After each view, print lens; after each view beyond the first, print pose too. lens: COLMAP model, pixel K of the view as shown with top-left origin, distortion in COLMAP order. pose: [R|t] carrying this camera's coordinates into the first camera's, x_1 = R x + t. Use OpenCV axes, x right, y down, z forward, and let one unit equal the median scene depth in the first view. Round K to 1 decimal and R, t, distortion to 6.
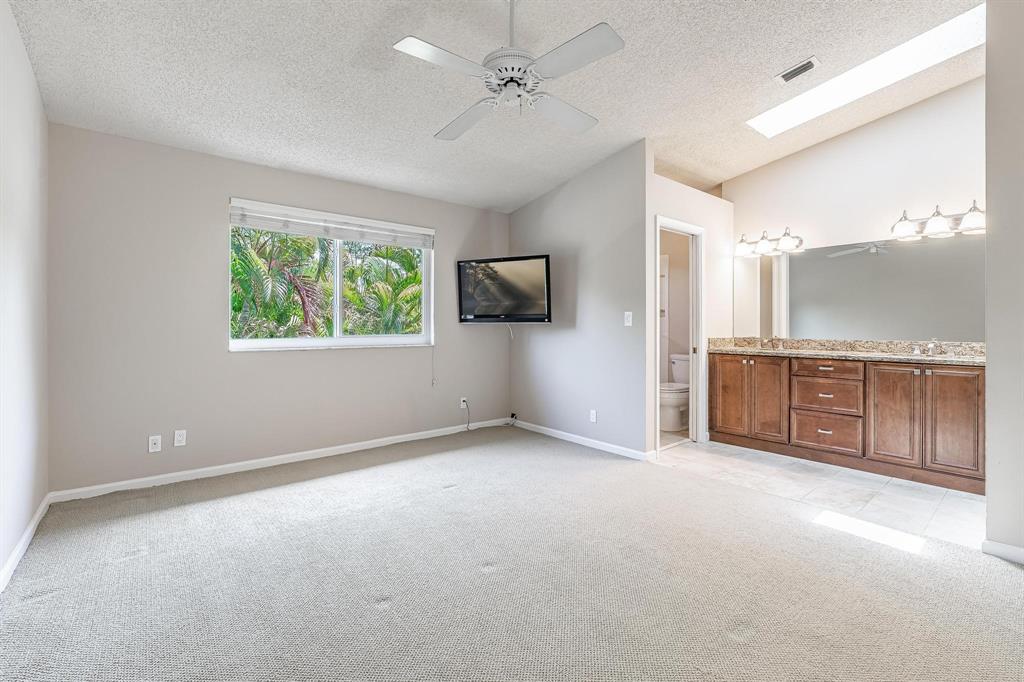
lens RADIAL K [[459.8, 0, 512.0], [0, 459.8, 322.8], [0, 0, 1]] dist [-0.001137, -0.000256]
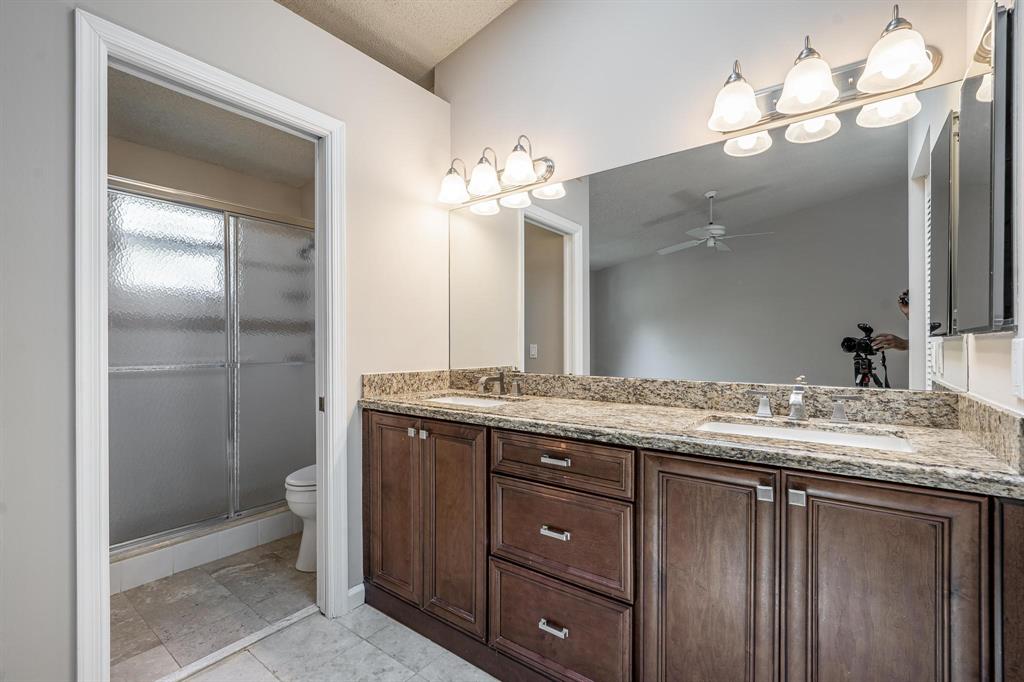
lens RADIAL K [[449.4, 0, 512.0], [0, 449.4, 341.0], [0, 0, 1]] dist [-0.003288, -0.000162]
pose [[0.976862, -0.000257, 0.213869, 0.559225], [0.000916, 0.999995, -0.002983, 0.002727], [-0.213867, 0.003110, 0.976858, 0.636631]]
